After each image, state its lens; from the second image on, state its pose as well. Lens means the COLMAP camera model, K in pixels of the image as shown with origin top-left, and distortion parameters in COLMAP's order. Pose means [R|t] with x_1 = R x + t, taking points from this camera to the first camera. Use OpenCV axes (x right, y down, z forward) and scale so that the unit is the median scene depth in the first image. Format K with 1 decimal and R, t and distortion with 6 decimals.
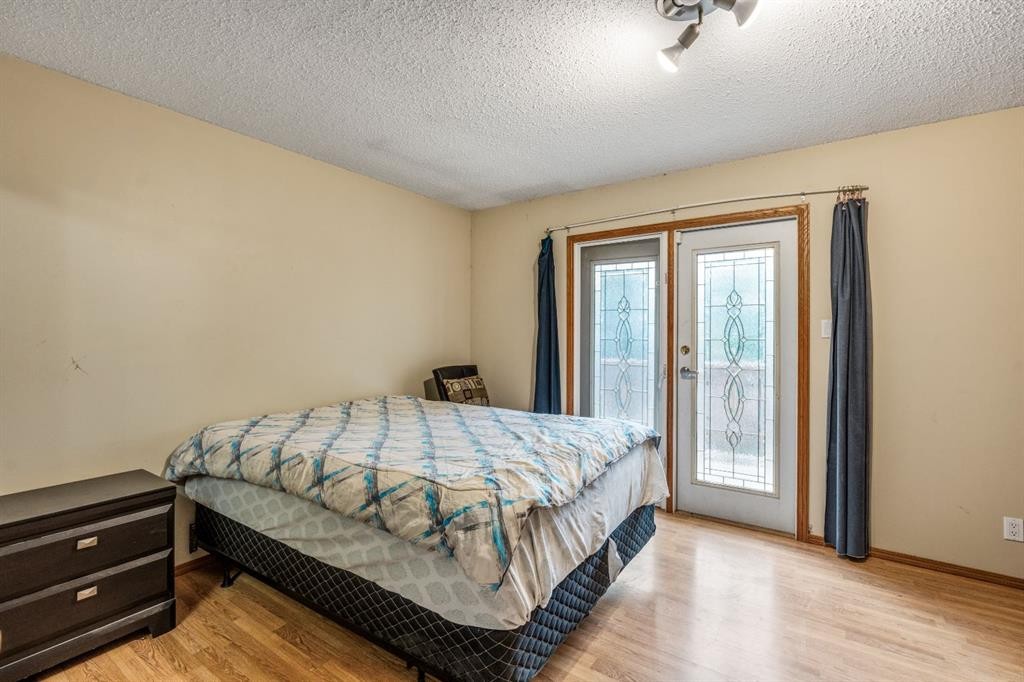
lens RADIAL K [[466.9, 0, 518.1], [0, 466.9, 337.5], [0, 0, 1]] dist [-0.007850, 0.001731]
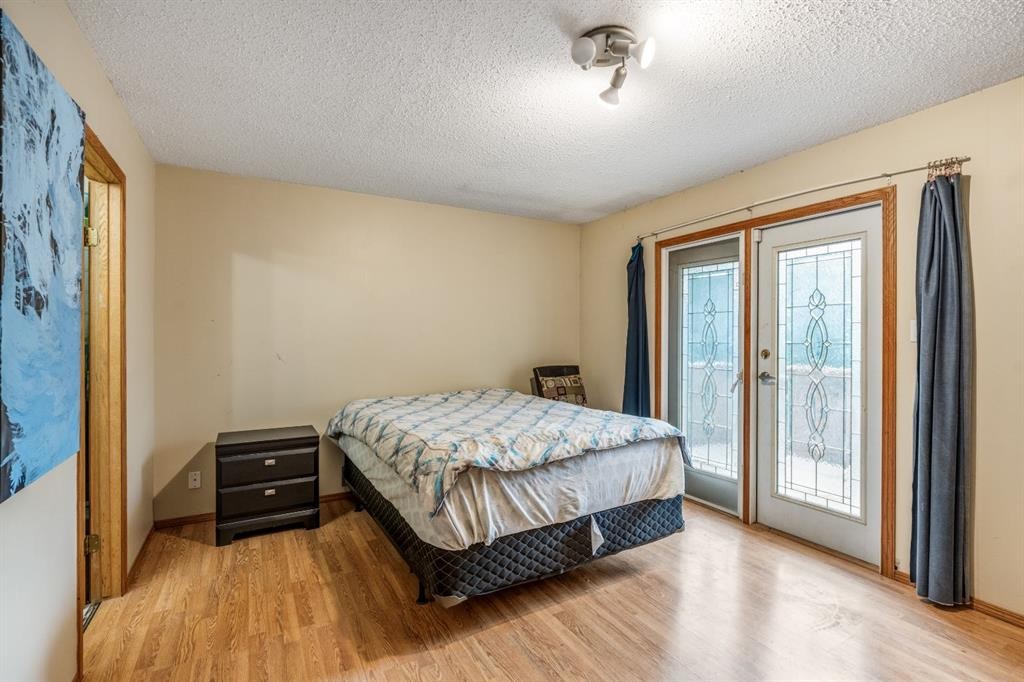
lens RADIAL K [[466.9, 0, 510.2], [0, 466.9, 339.3], [0, 0, 1]] dist [-0.007850, 0.001731]
pose [[0.898944, 0.000011, -0.438063, 0.357586], [-0.000730, 0.999999, -0.001473, -0.001482], [0.438062, 0.001644, 0.898943, -0.083667]]
